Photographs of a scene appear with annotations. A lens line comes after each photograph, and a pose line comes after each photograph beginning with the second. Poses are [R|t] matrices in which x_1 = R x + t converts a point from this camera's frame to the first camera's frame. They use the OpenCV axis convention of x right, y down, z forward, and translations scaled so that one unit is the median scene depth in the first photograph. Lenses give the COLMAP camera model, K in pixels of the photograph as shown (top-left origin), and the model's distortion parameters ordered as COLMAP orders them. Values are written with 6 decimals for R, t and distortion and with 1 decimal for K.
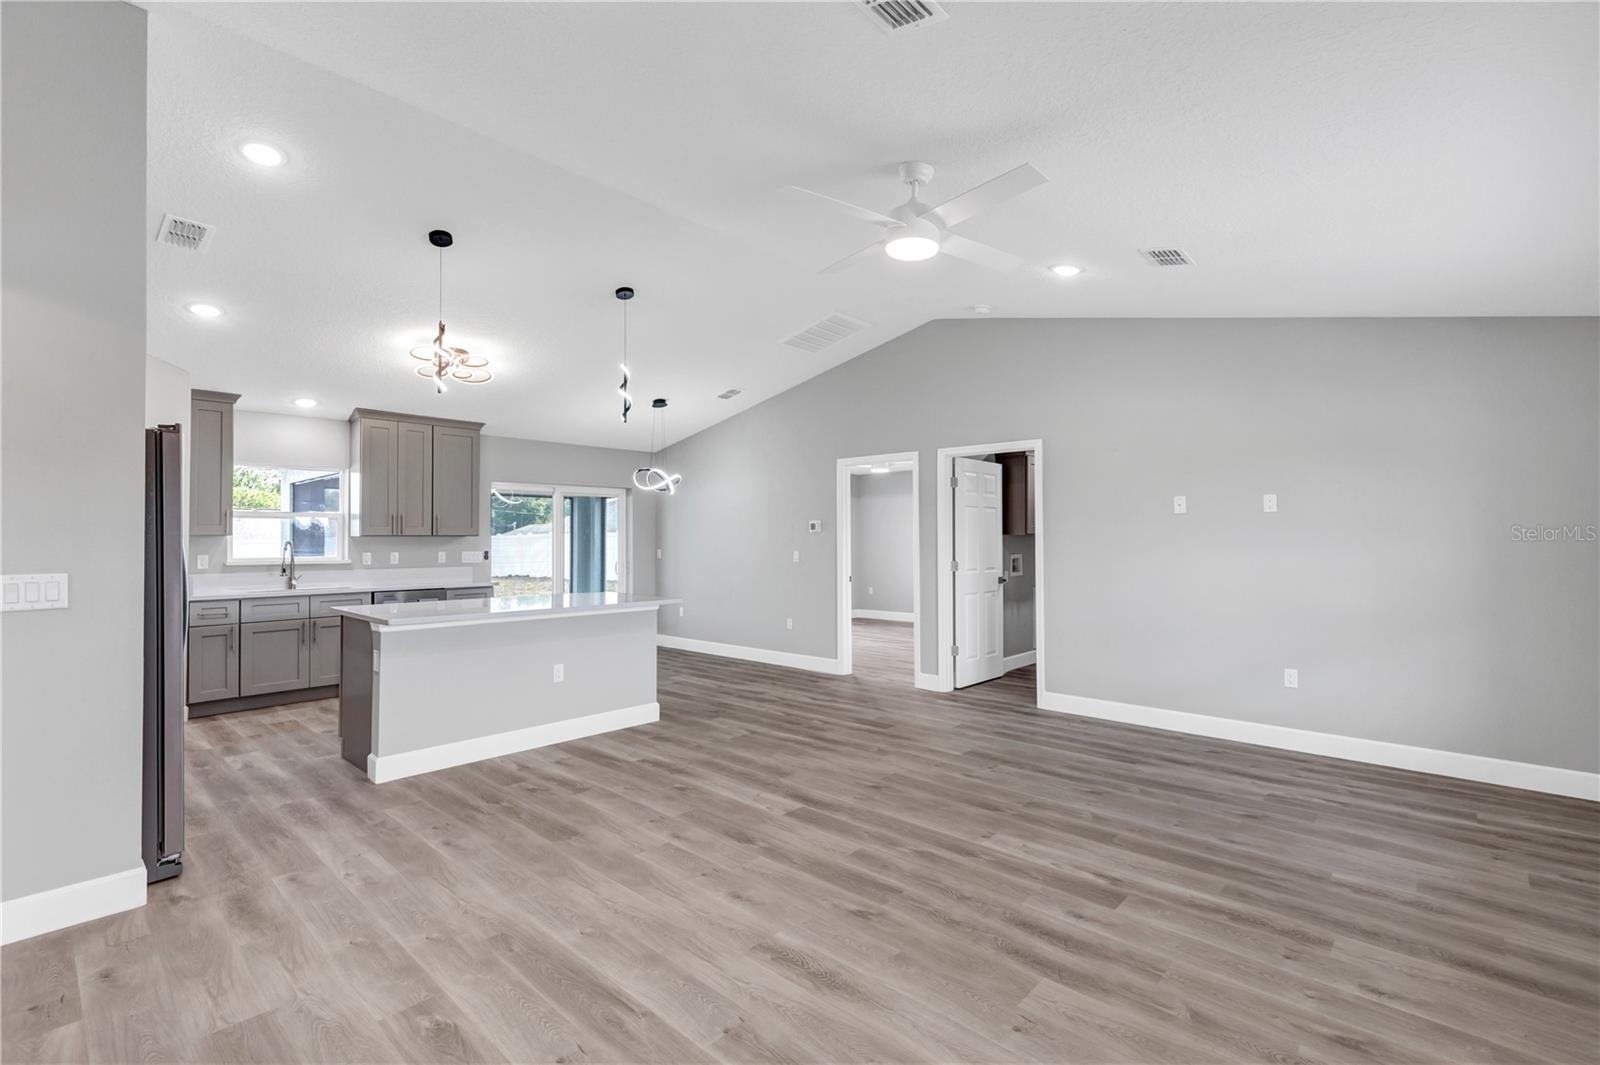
lens RADIAL K [[722.6, 0, 799.8], [0, 722.6, 534.5], [0, 0, 1]] dist [0.010492, 0.000541]
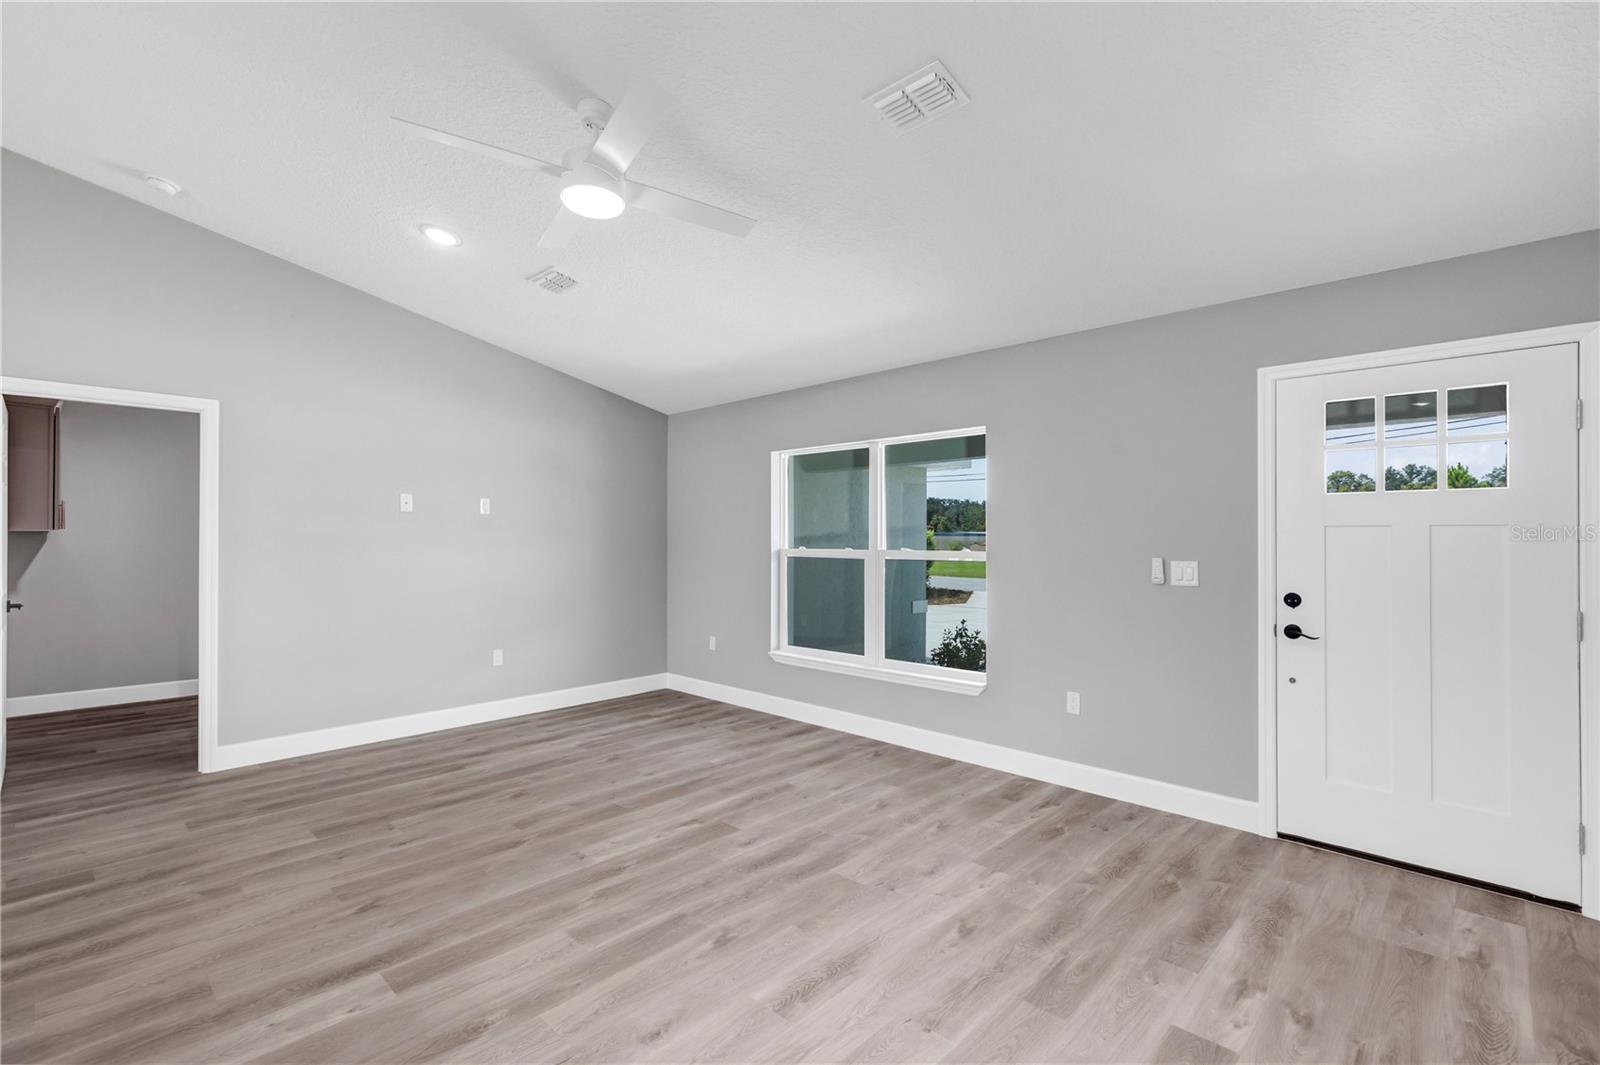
lens RADIAL K [[722.6, 0, 799.8], [0, 722.6, 533.4], [0, 0, 1]] dist [0.010492, 0.000541]
pose [[0.020321, 0.006895, 0.999770, -0.673748], [-0.008992, 0.999937, -0.006714, 0.003231], [-0.999753, -0.008853, 0.020382, 0.703242]]
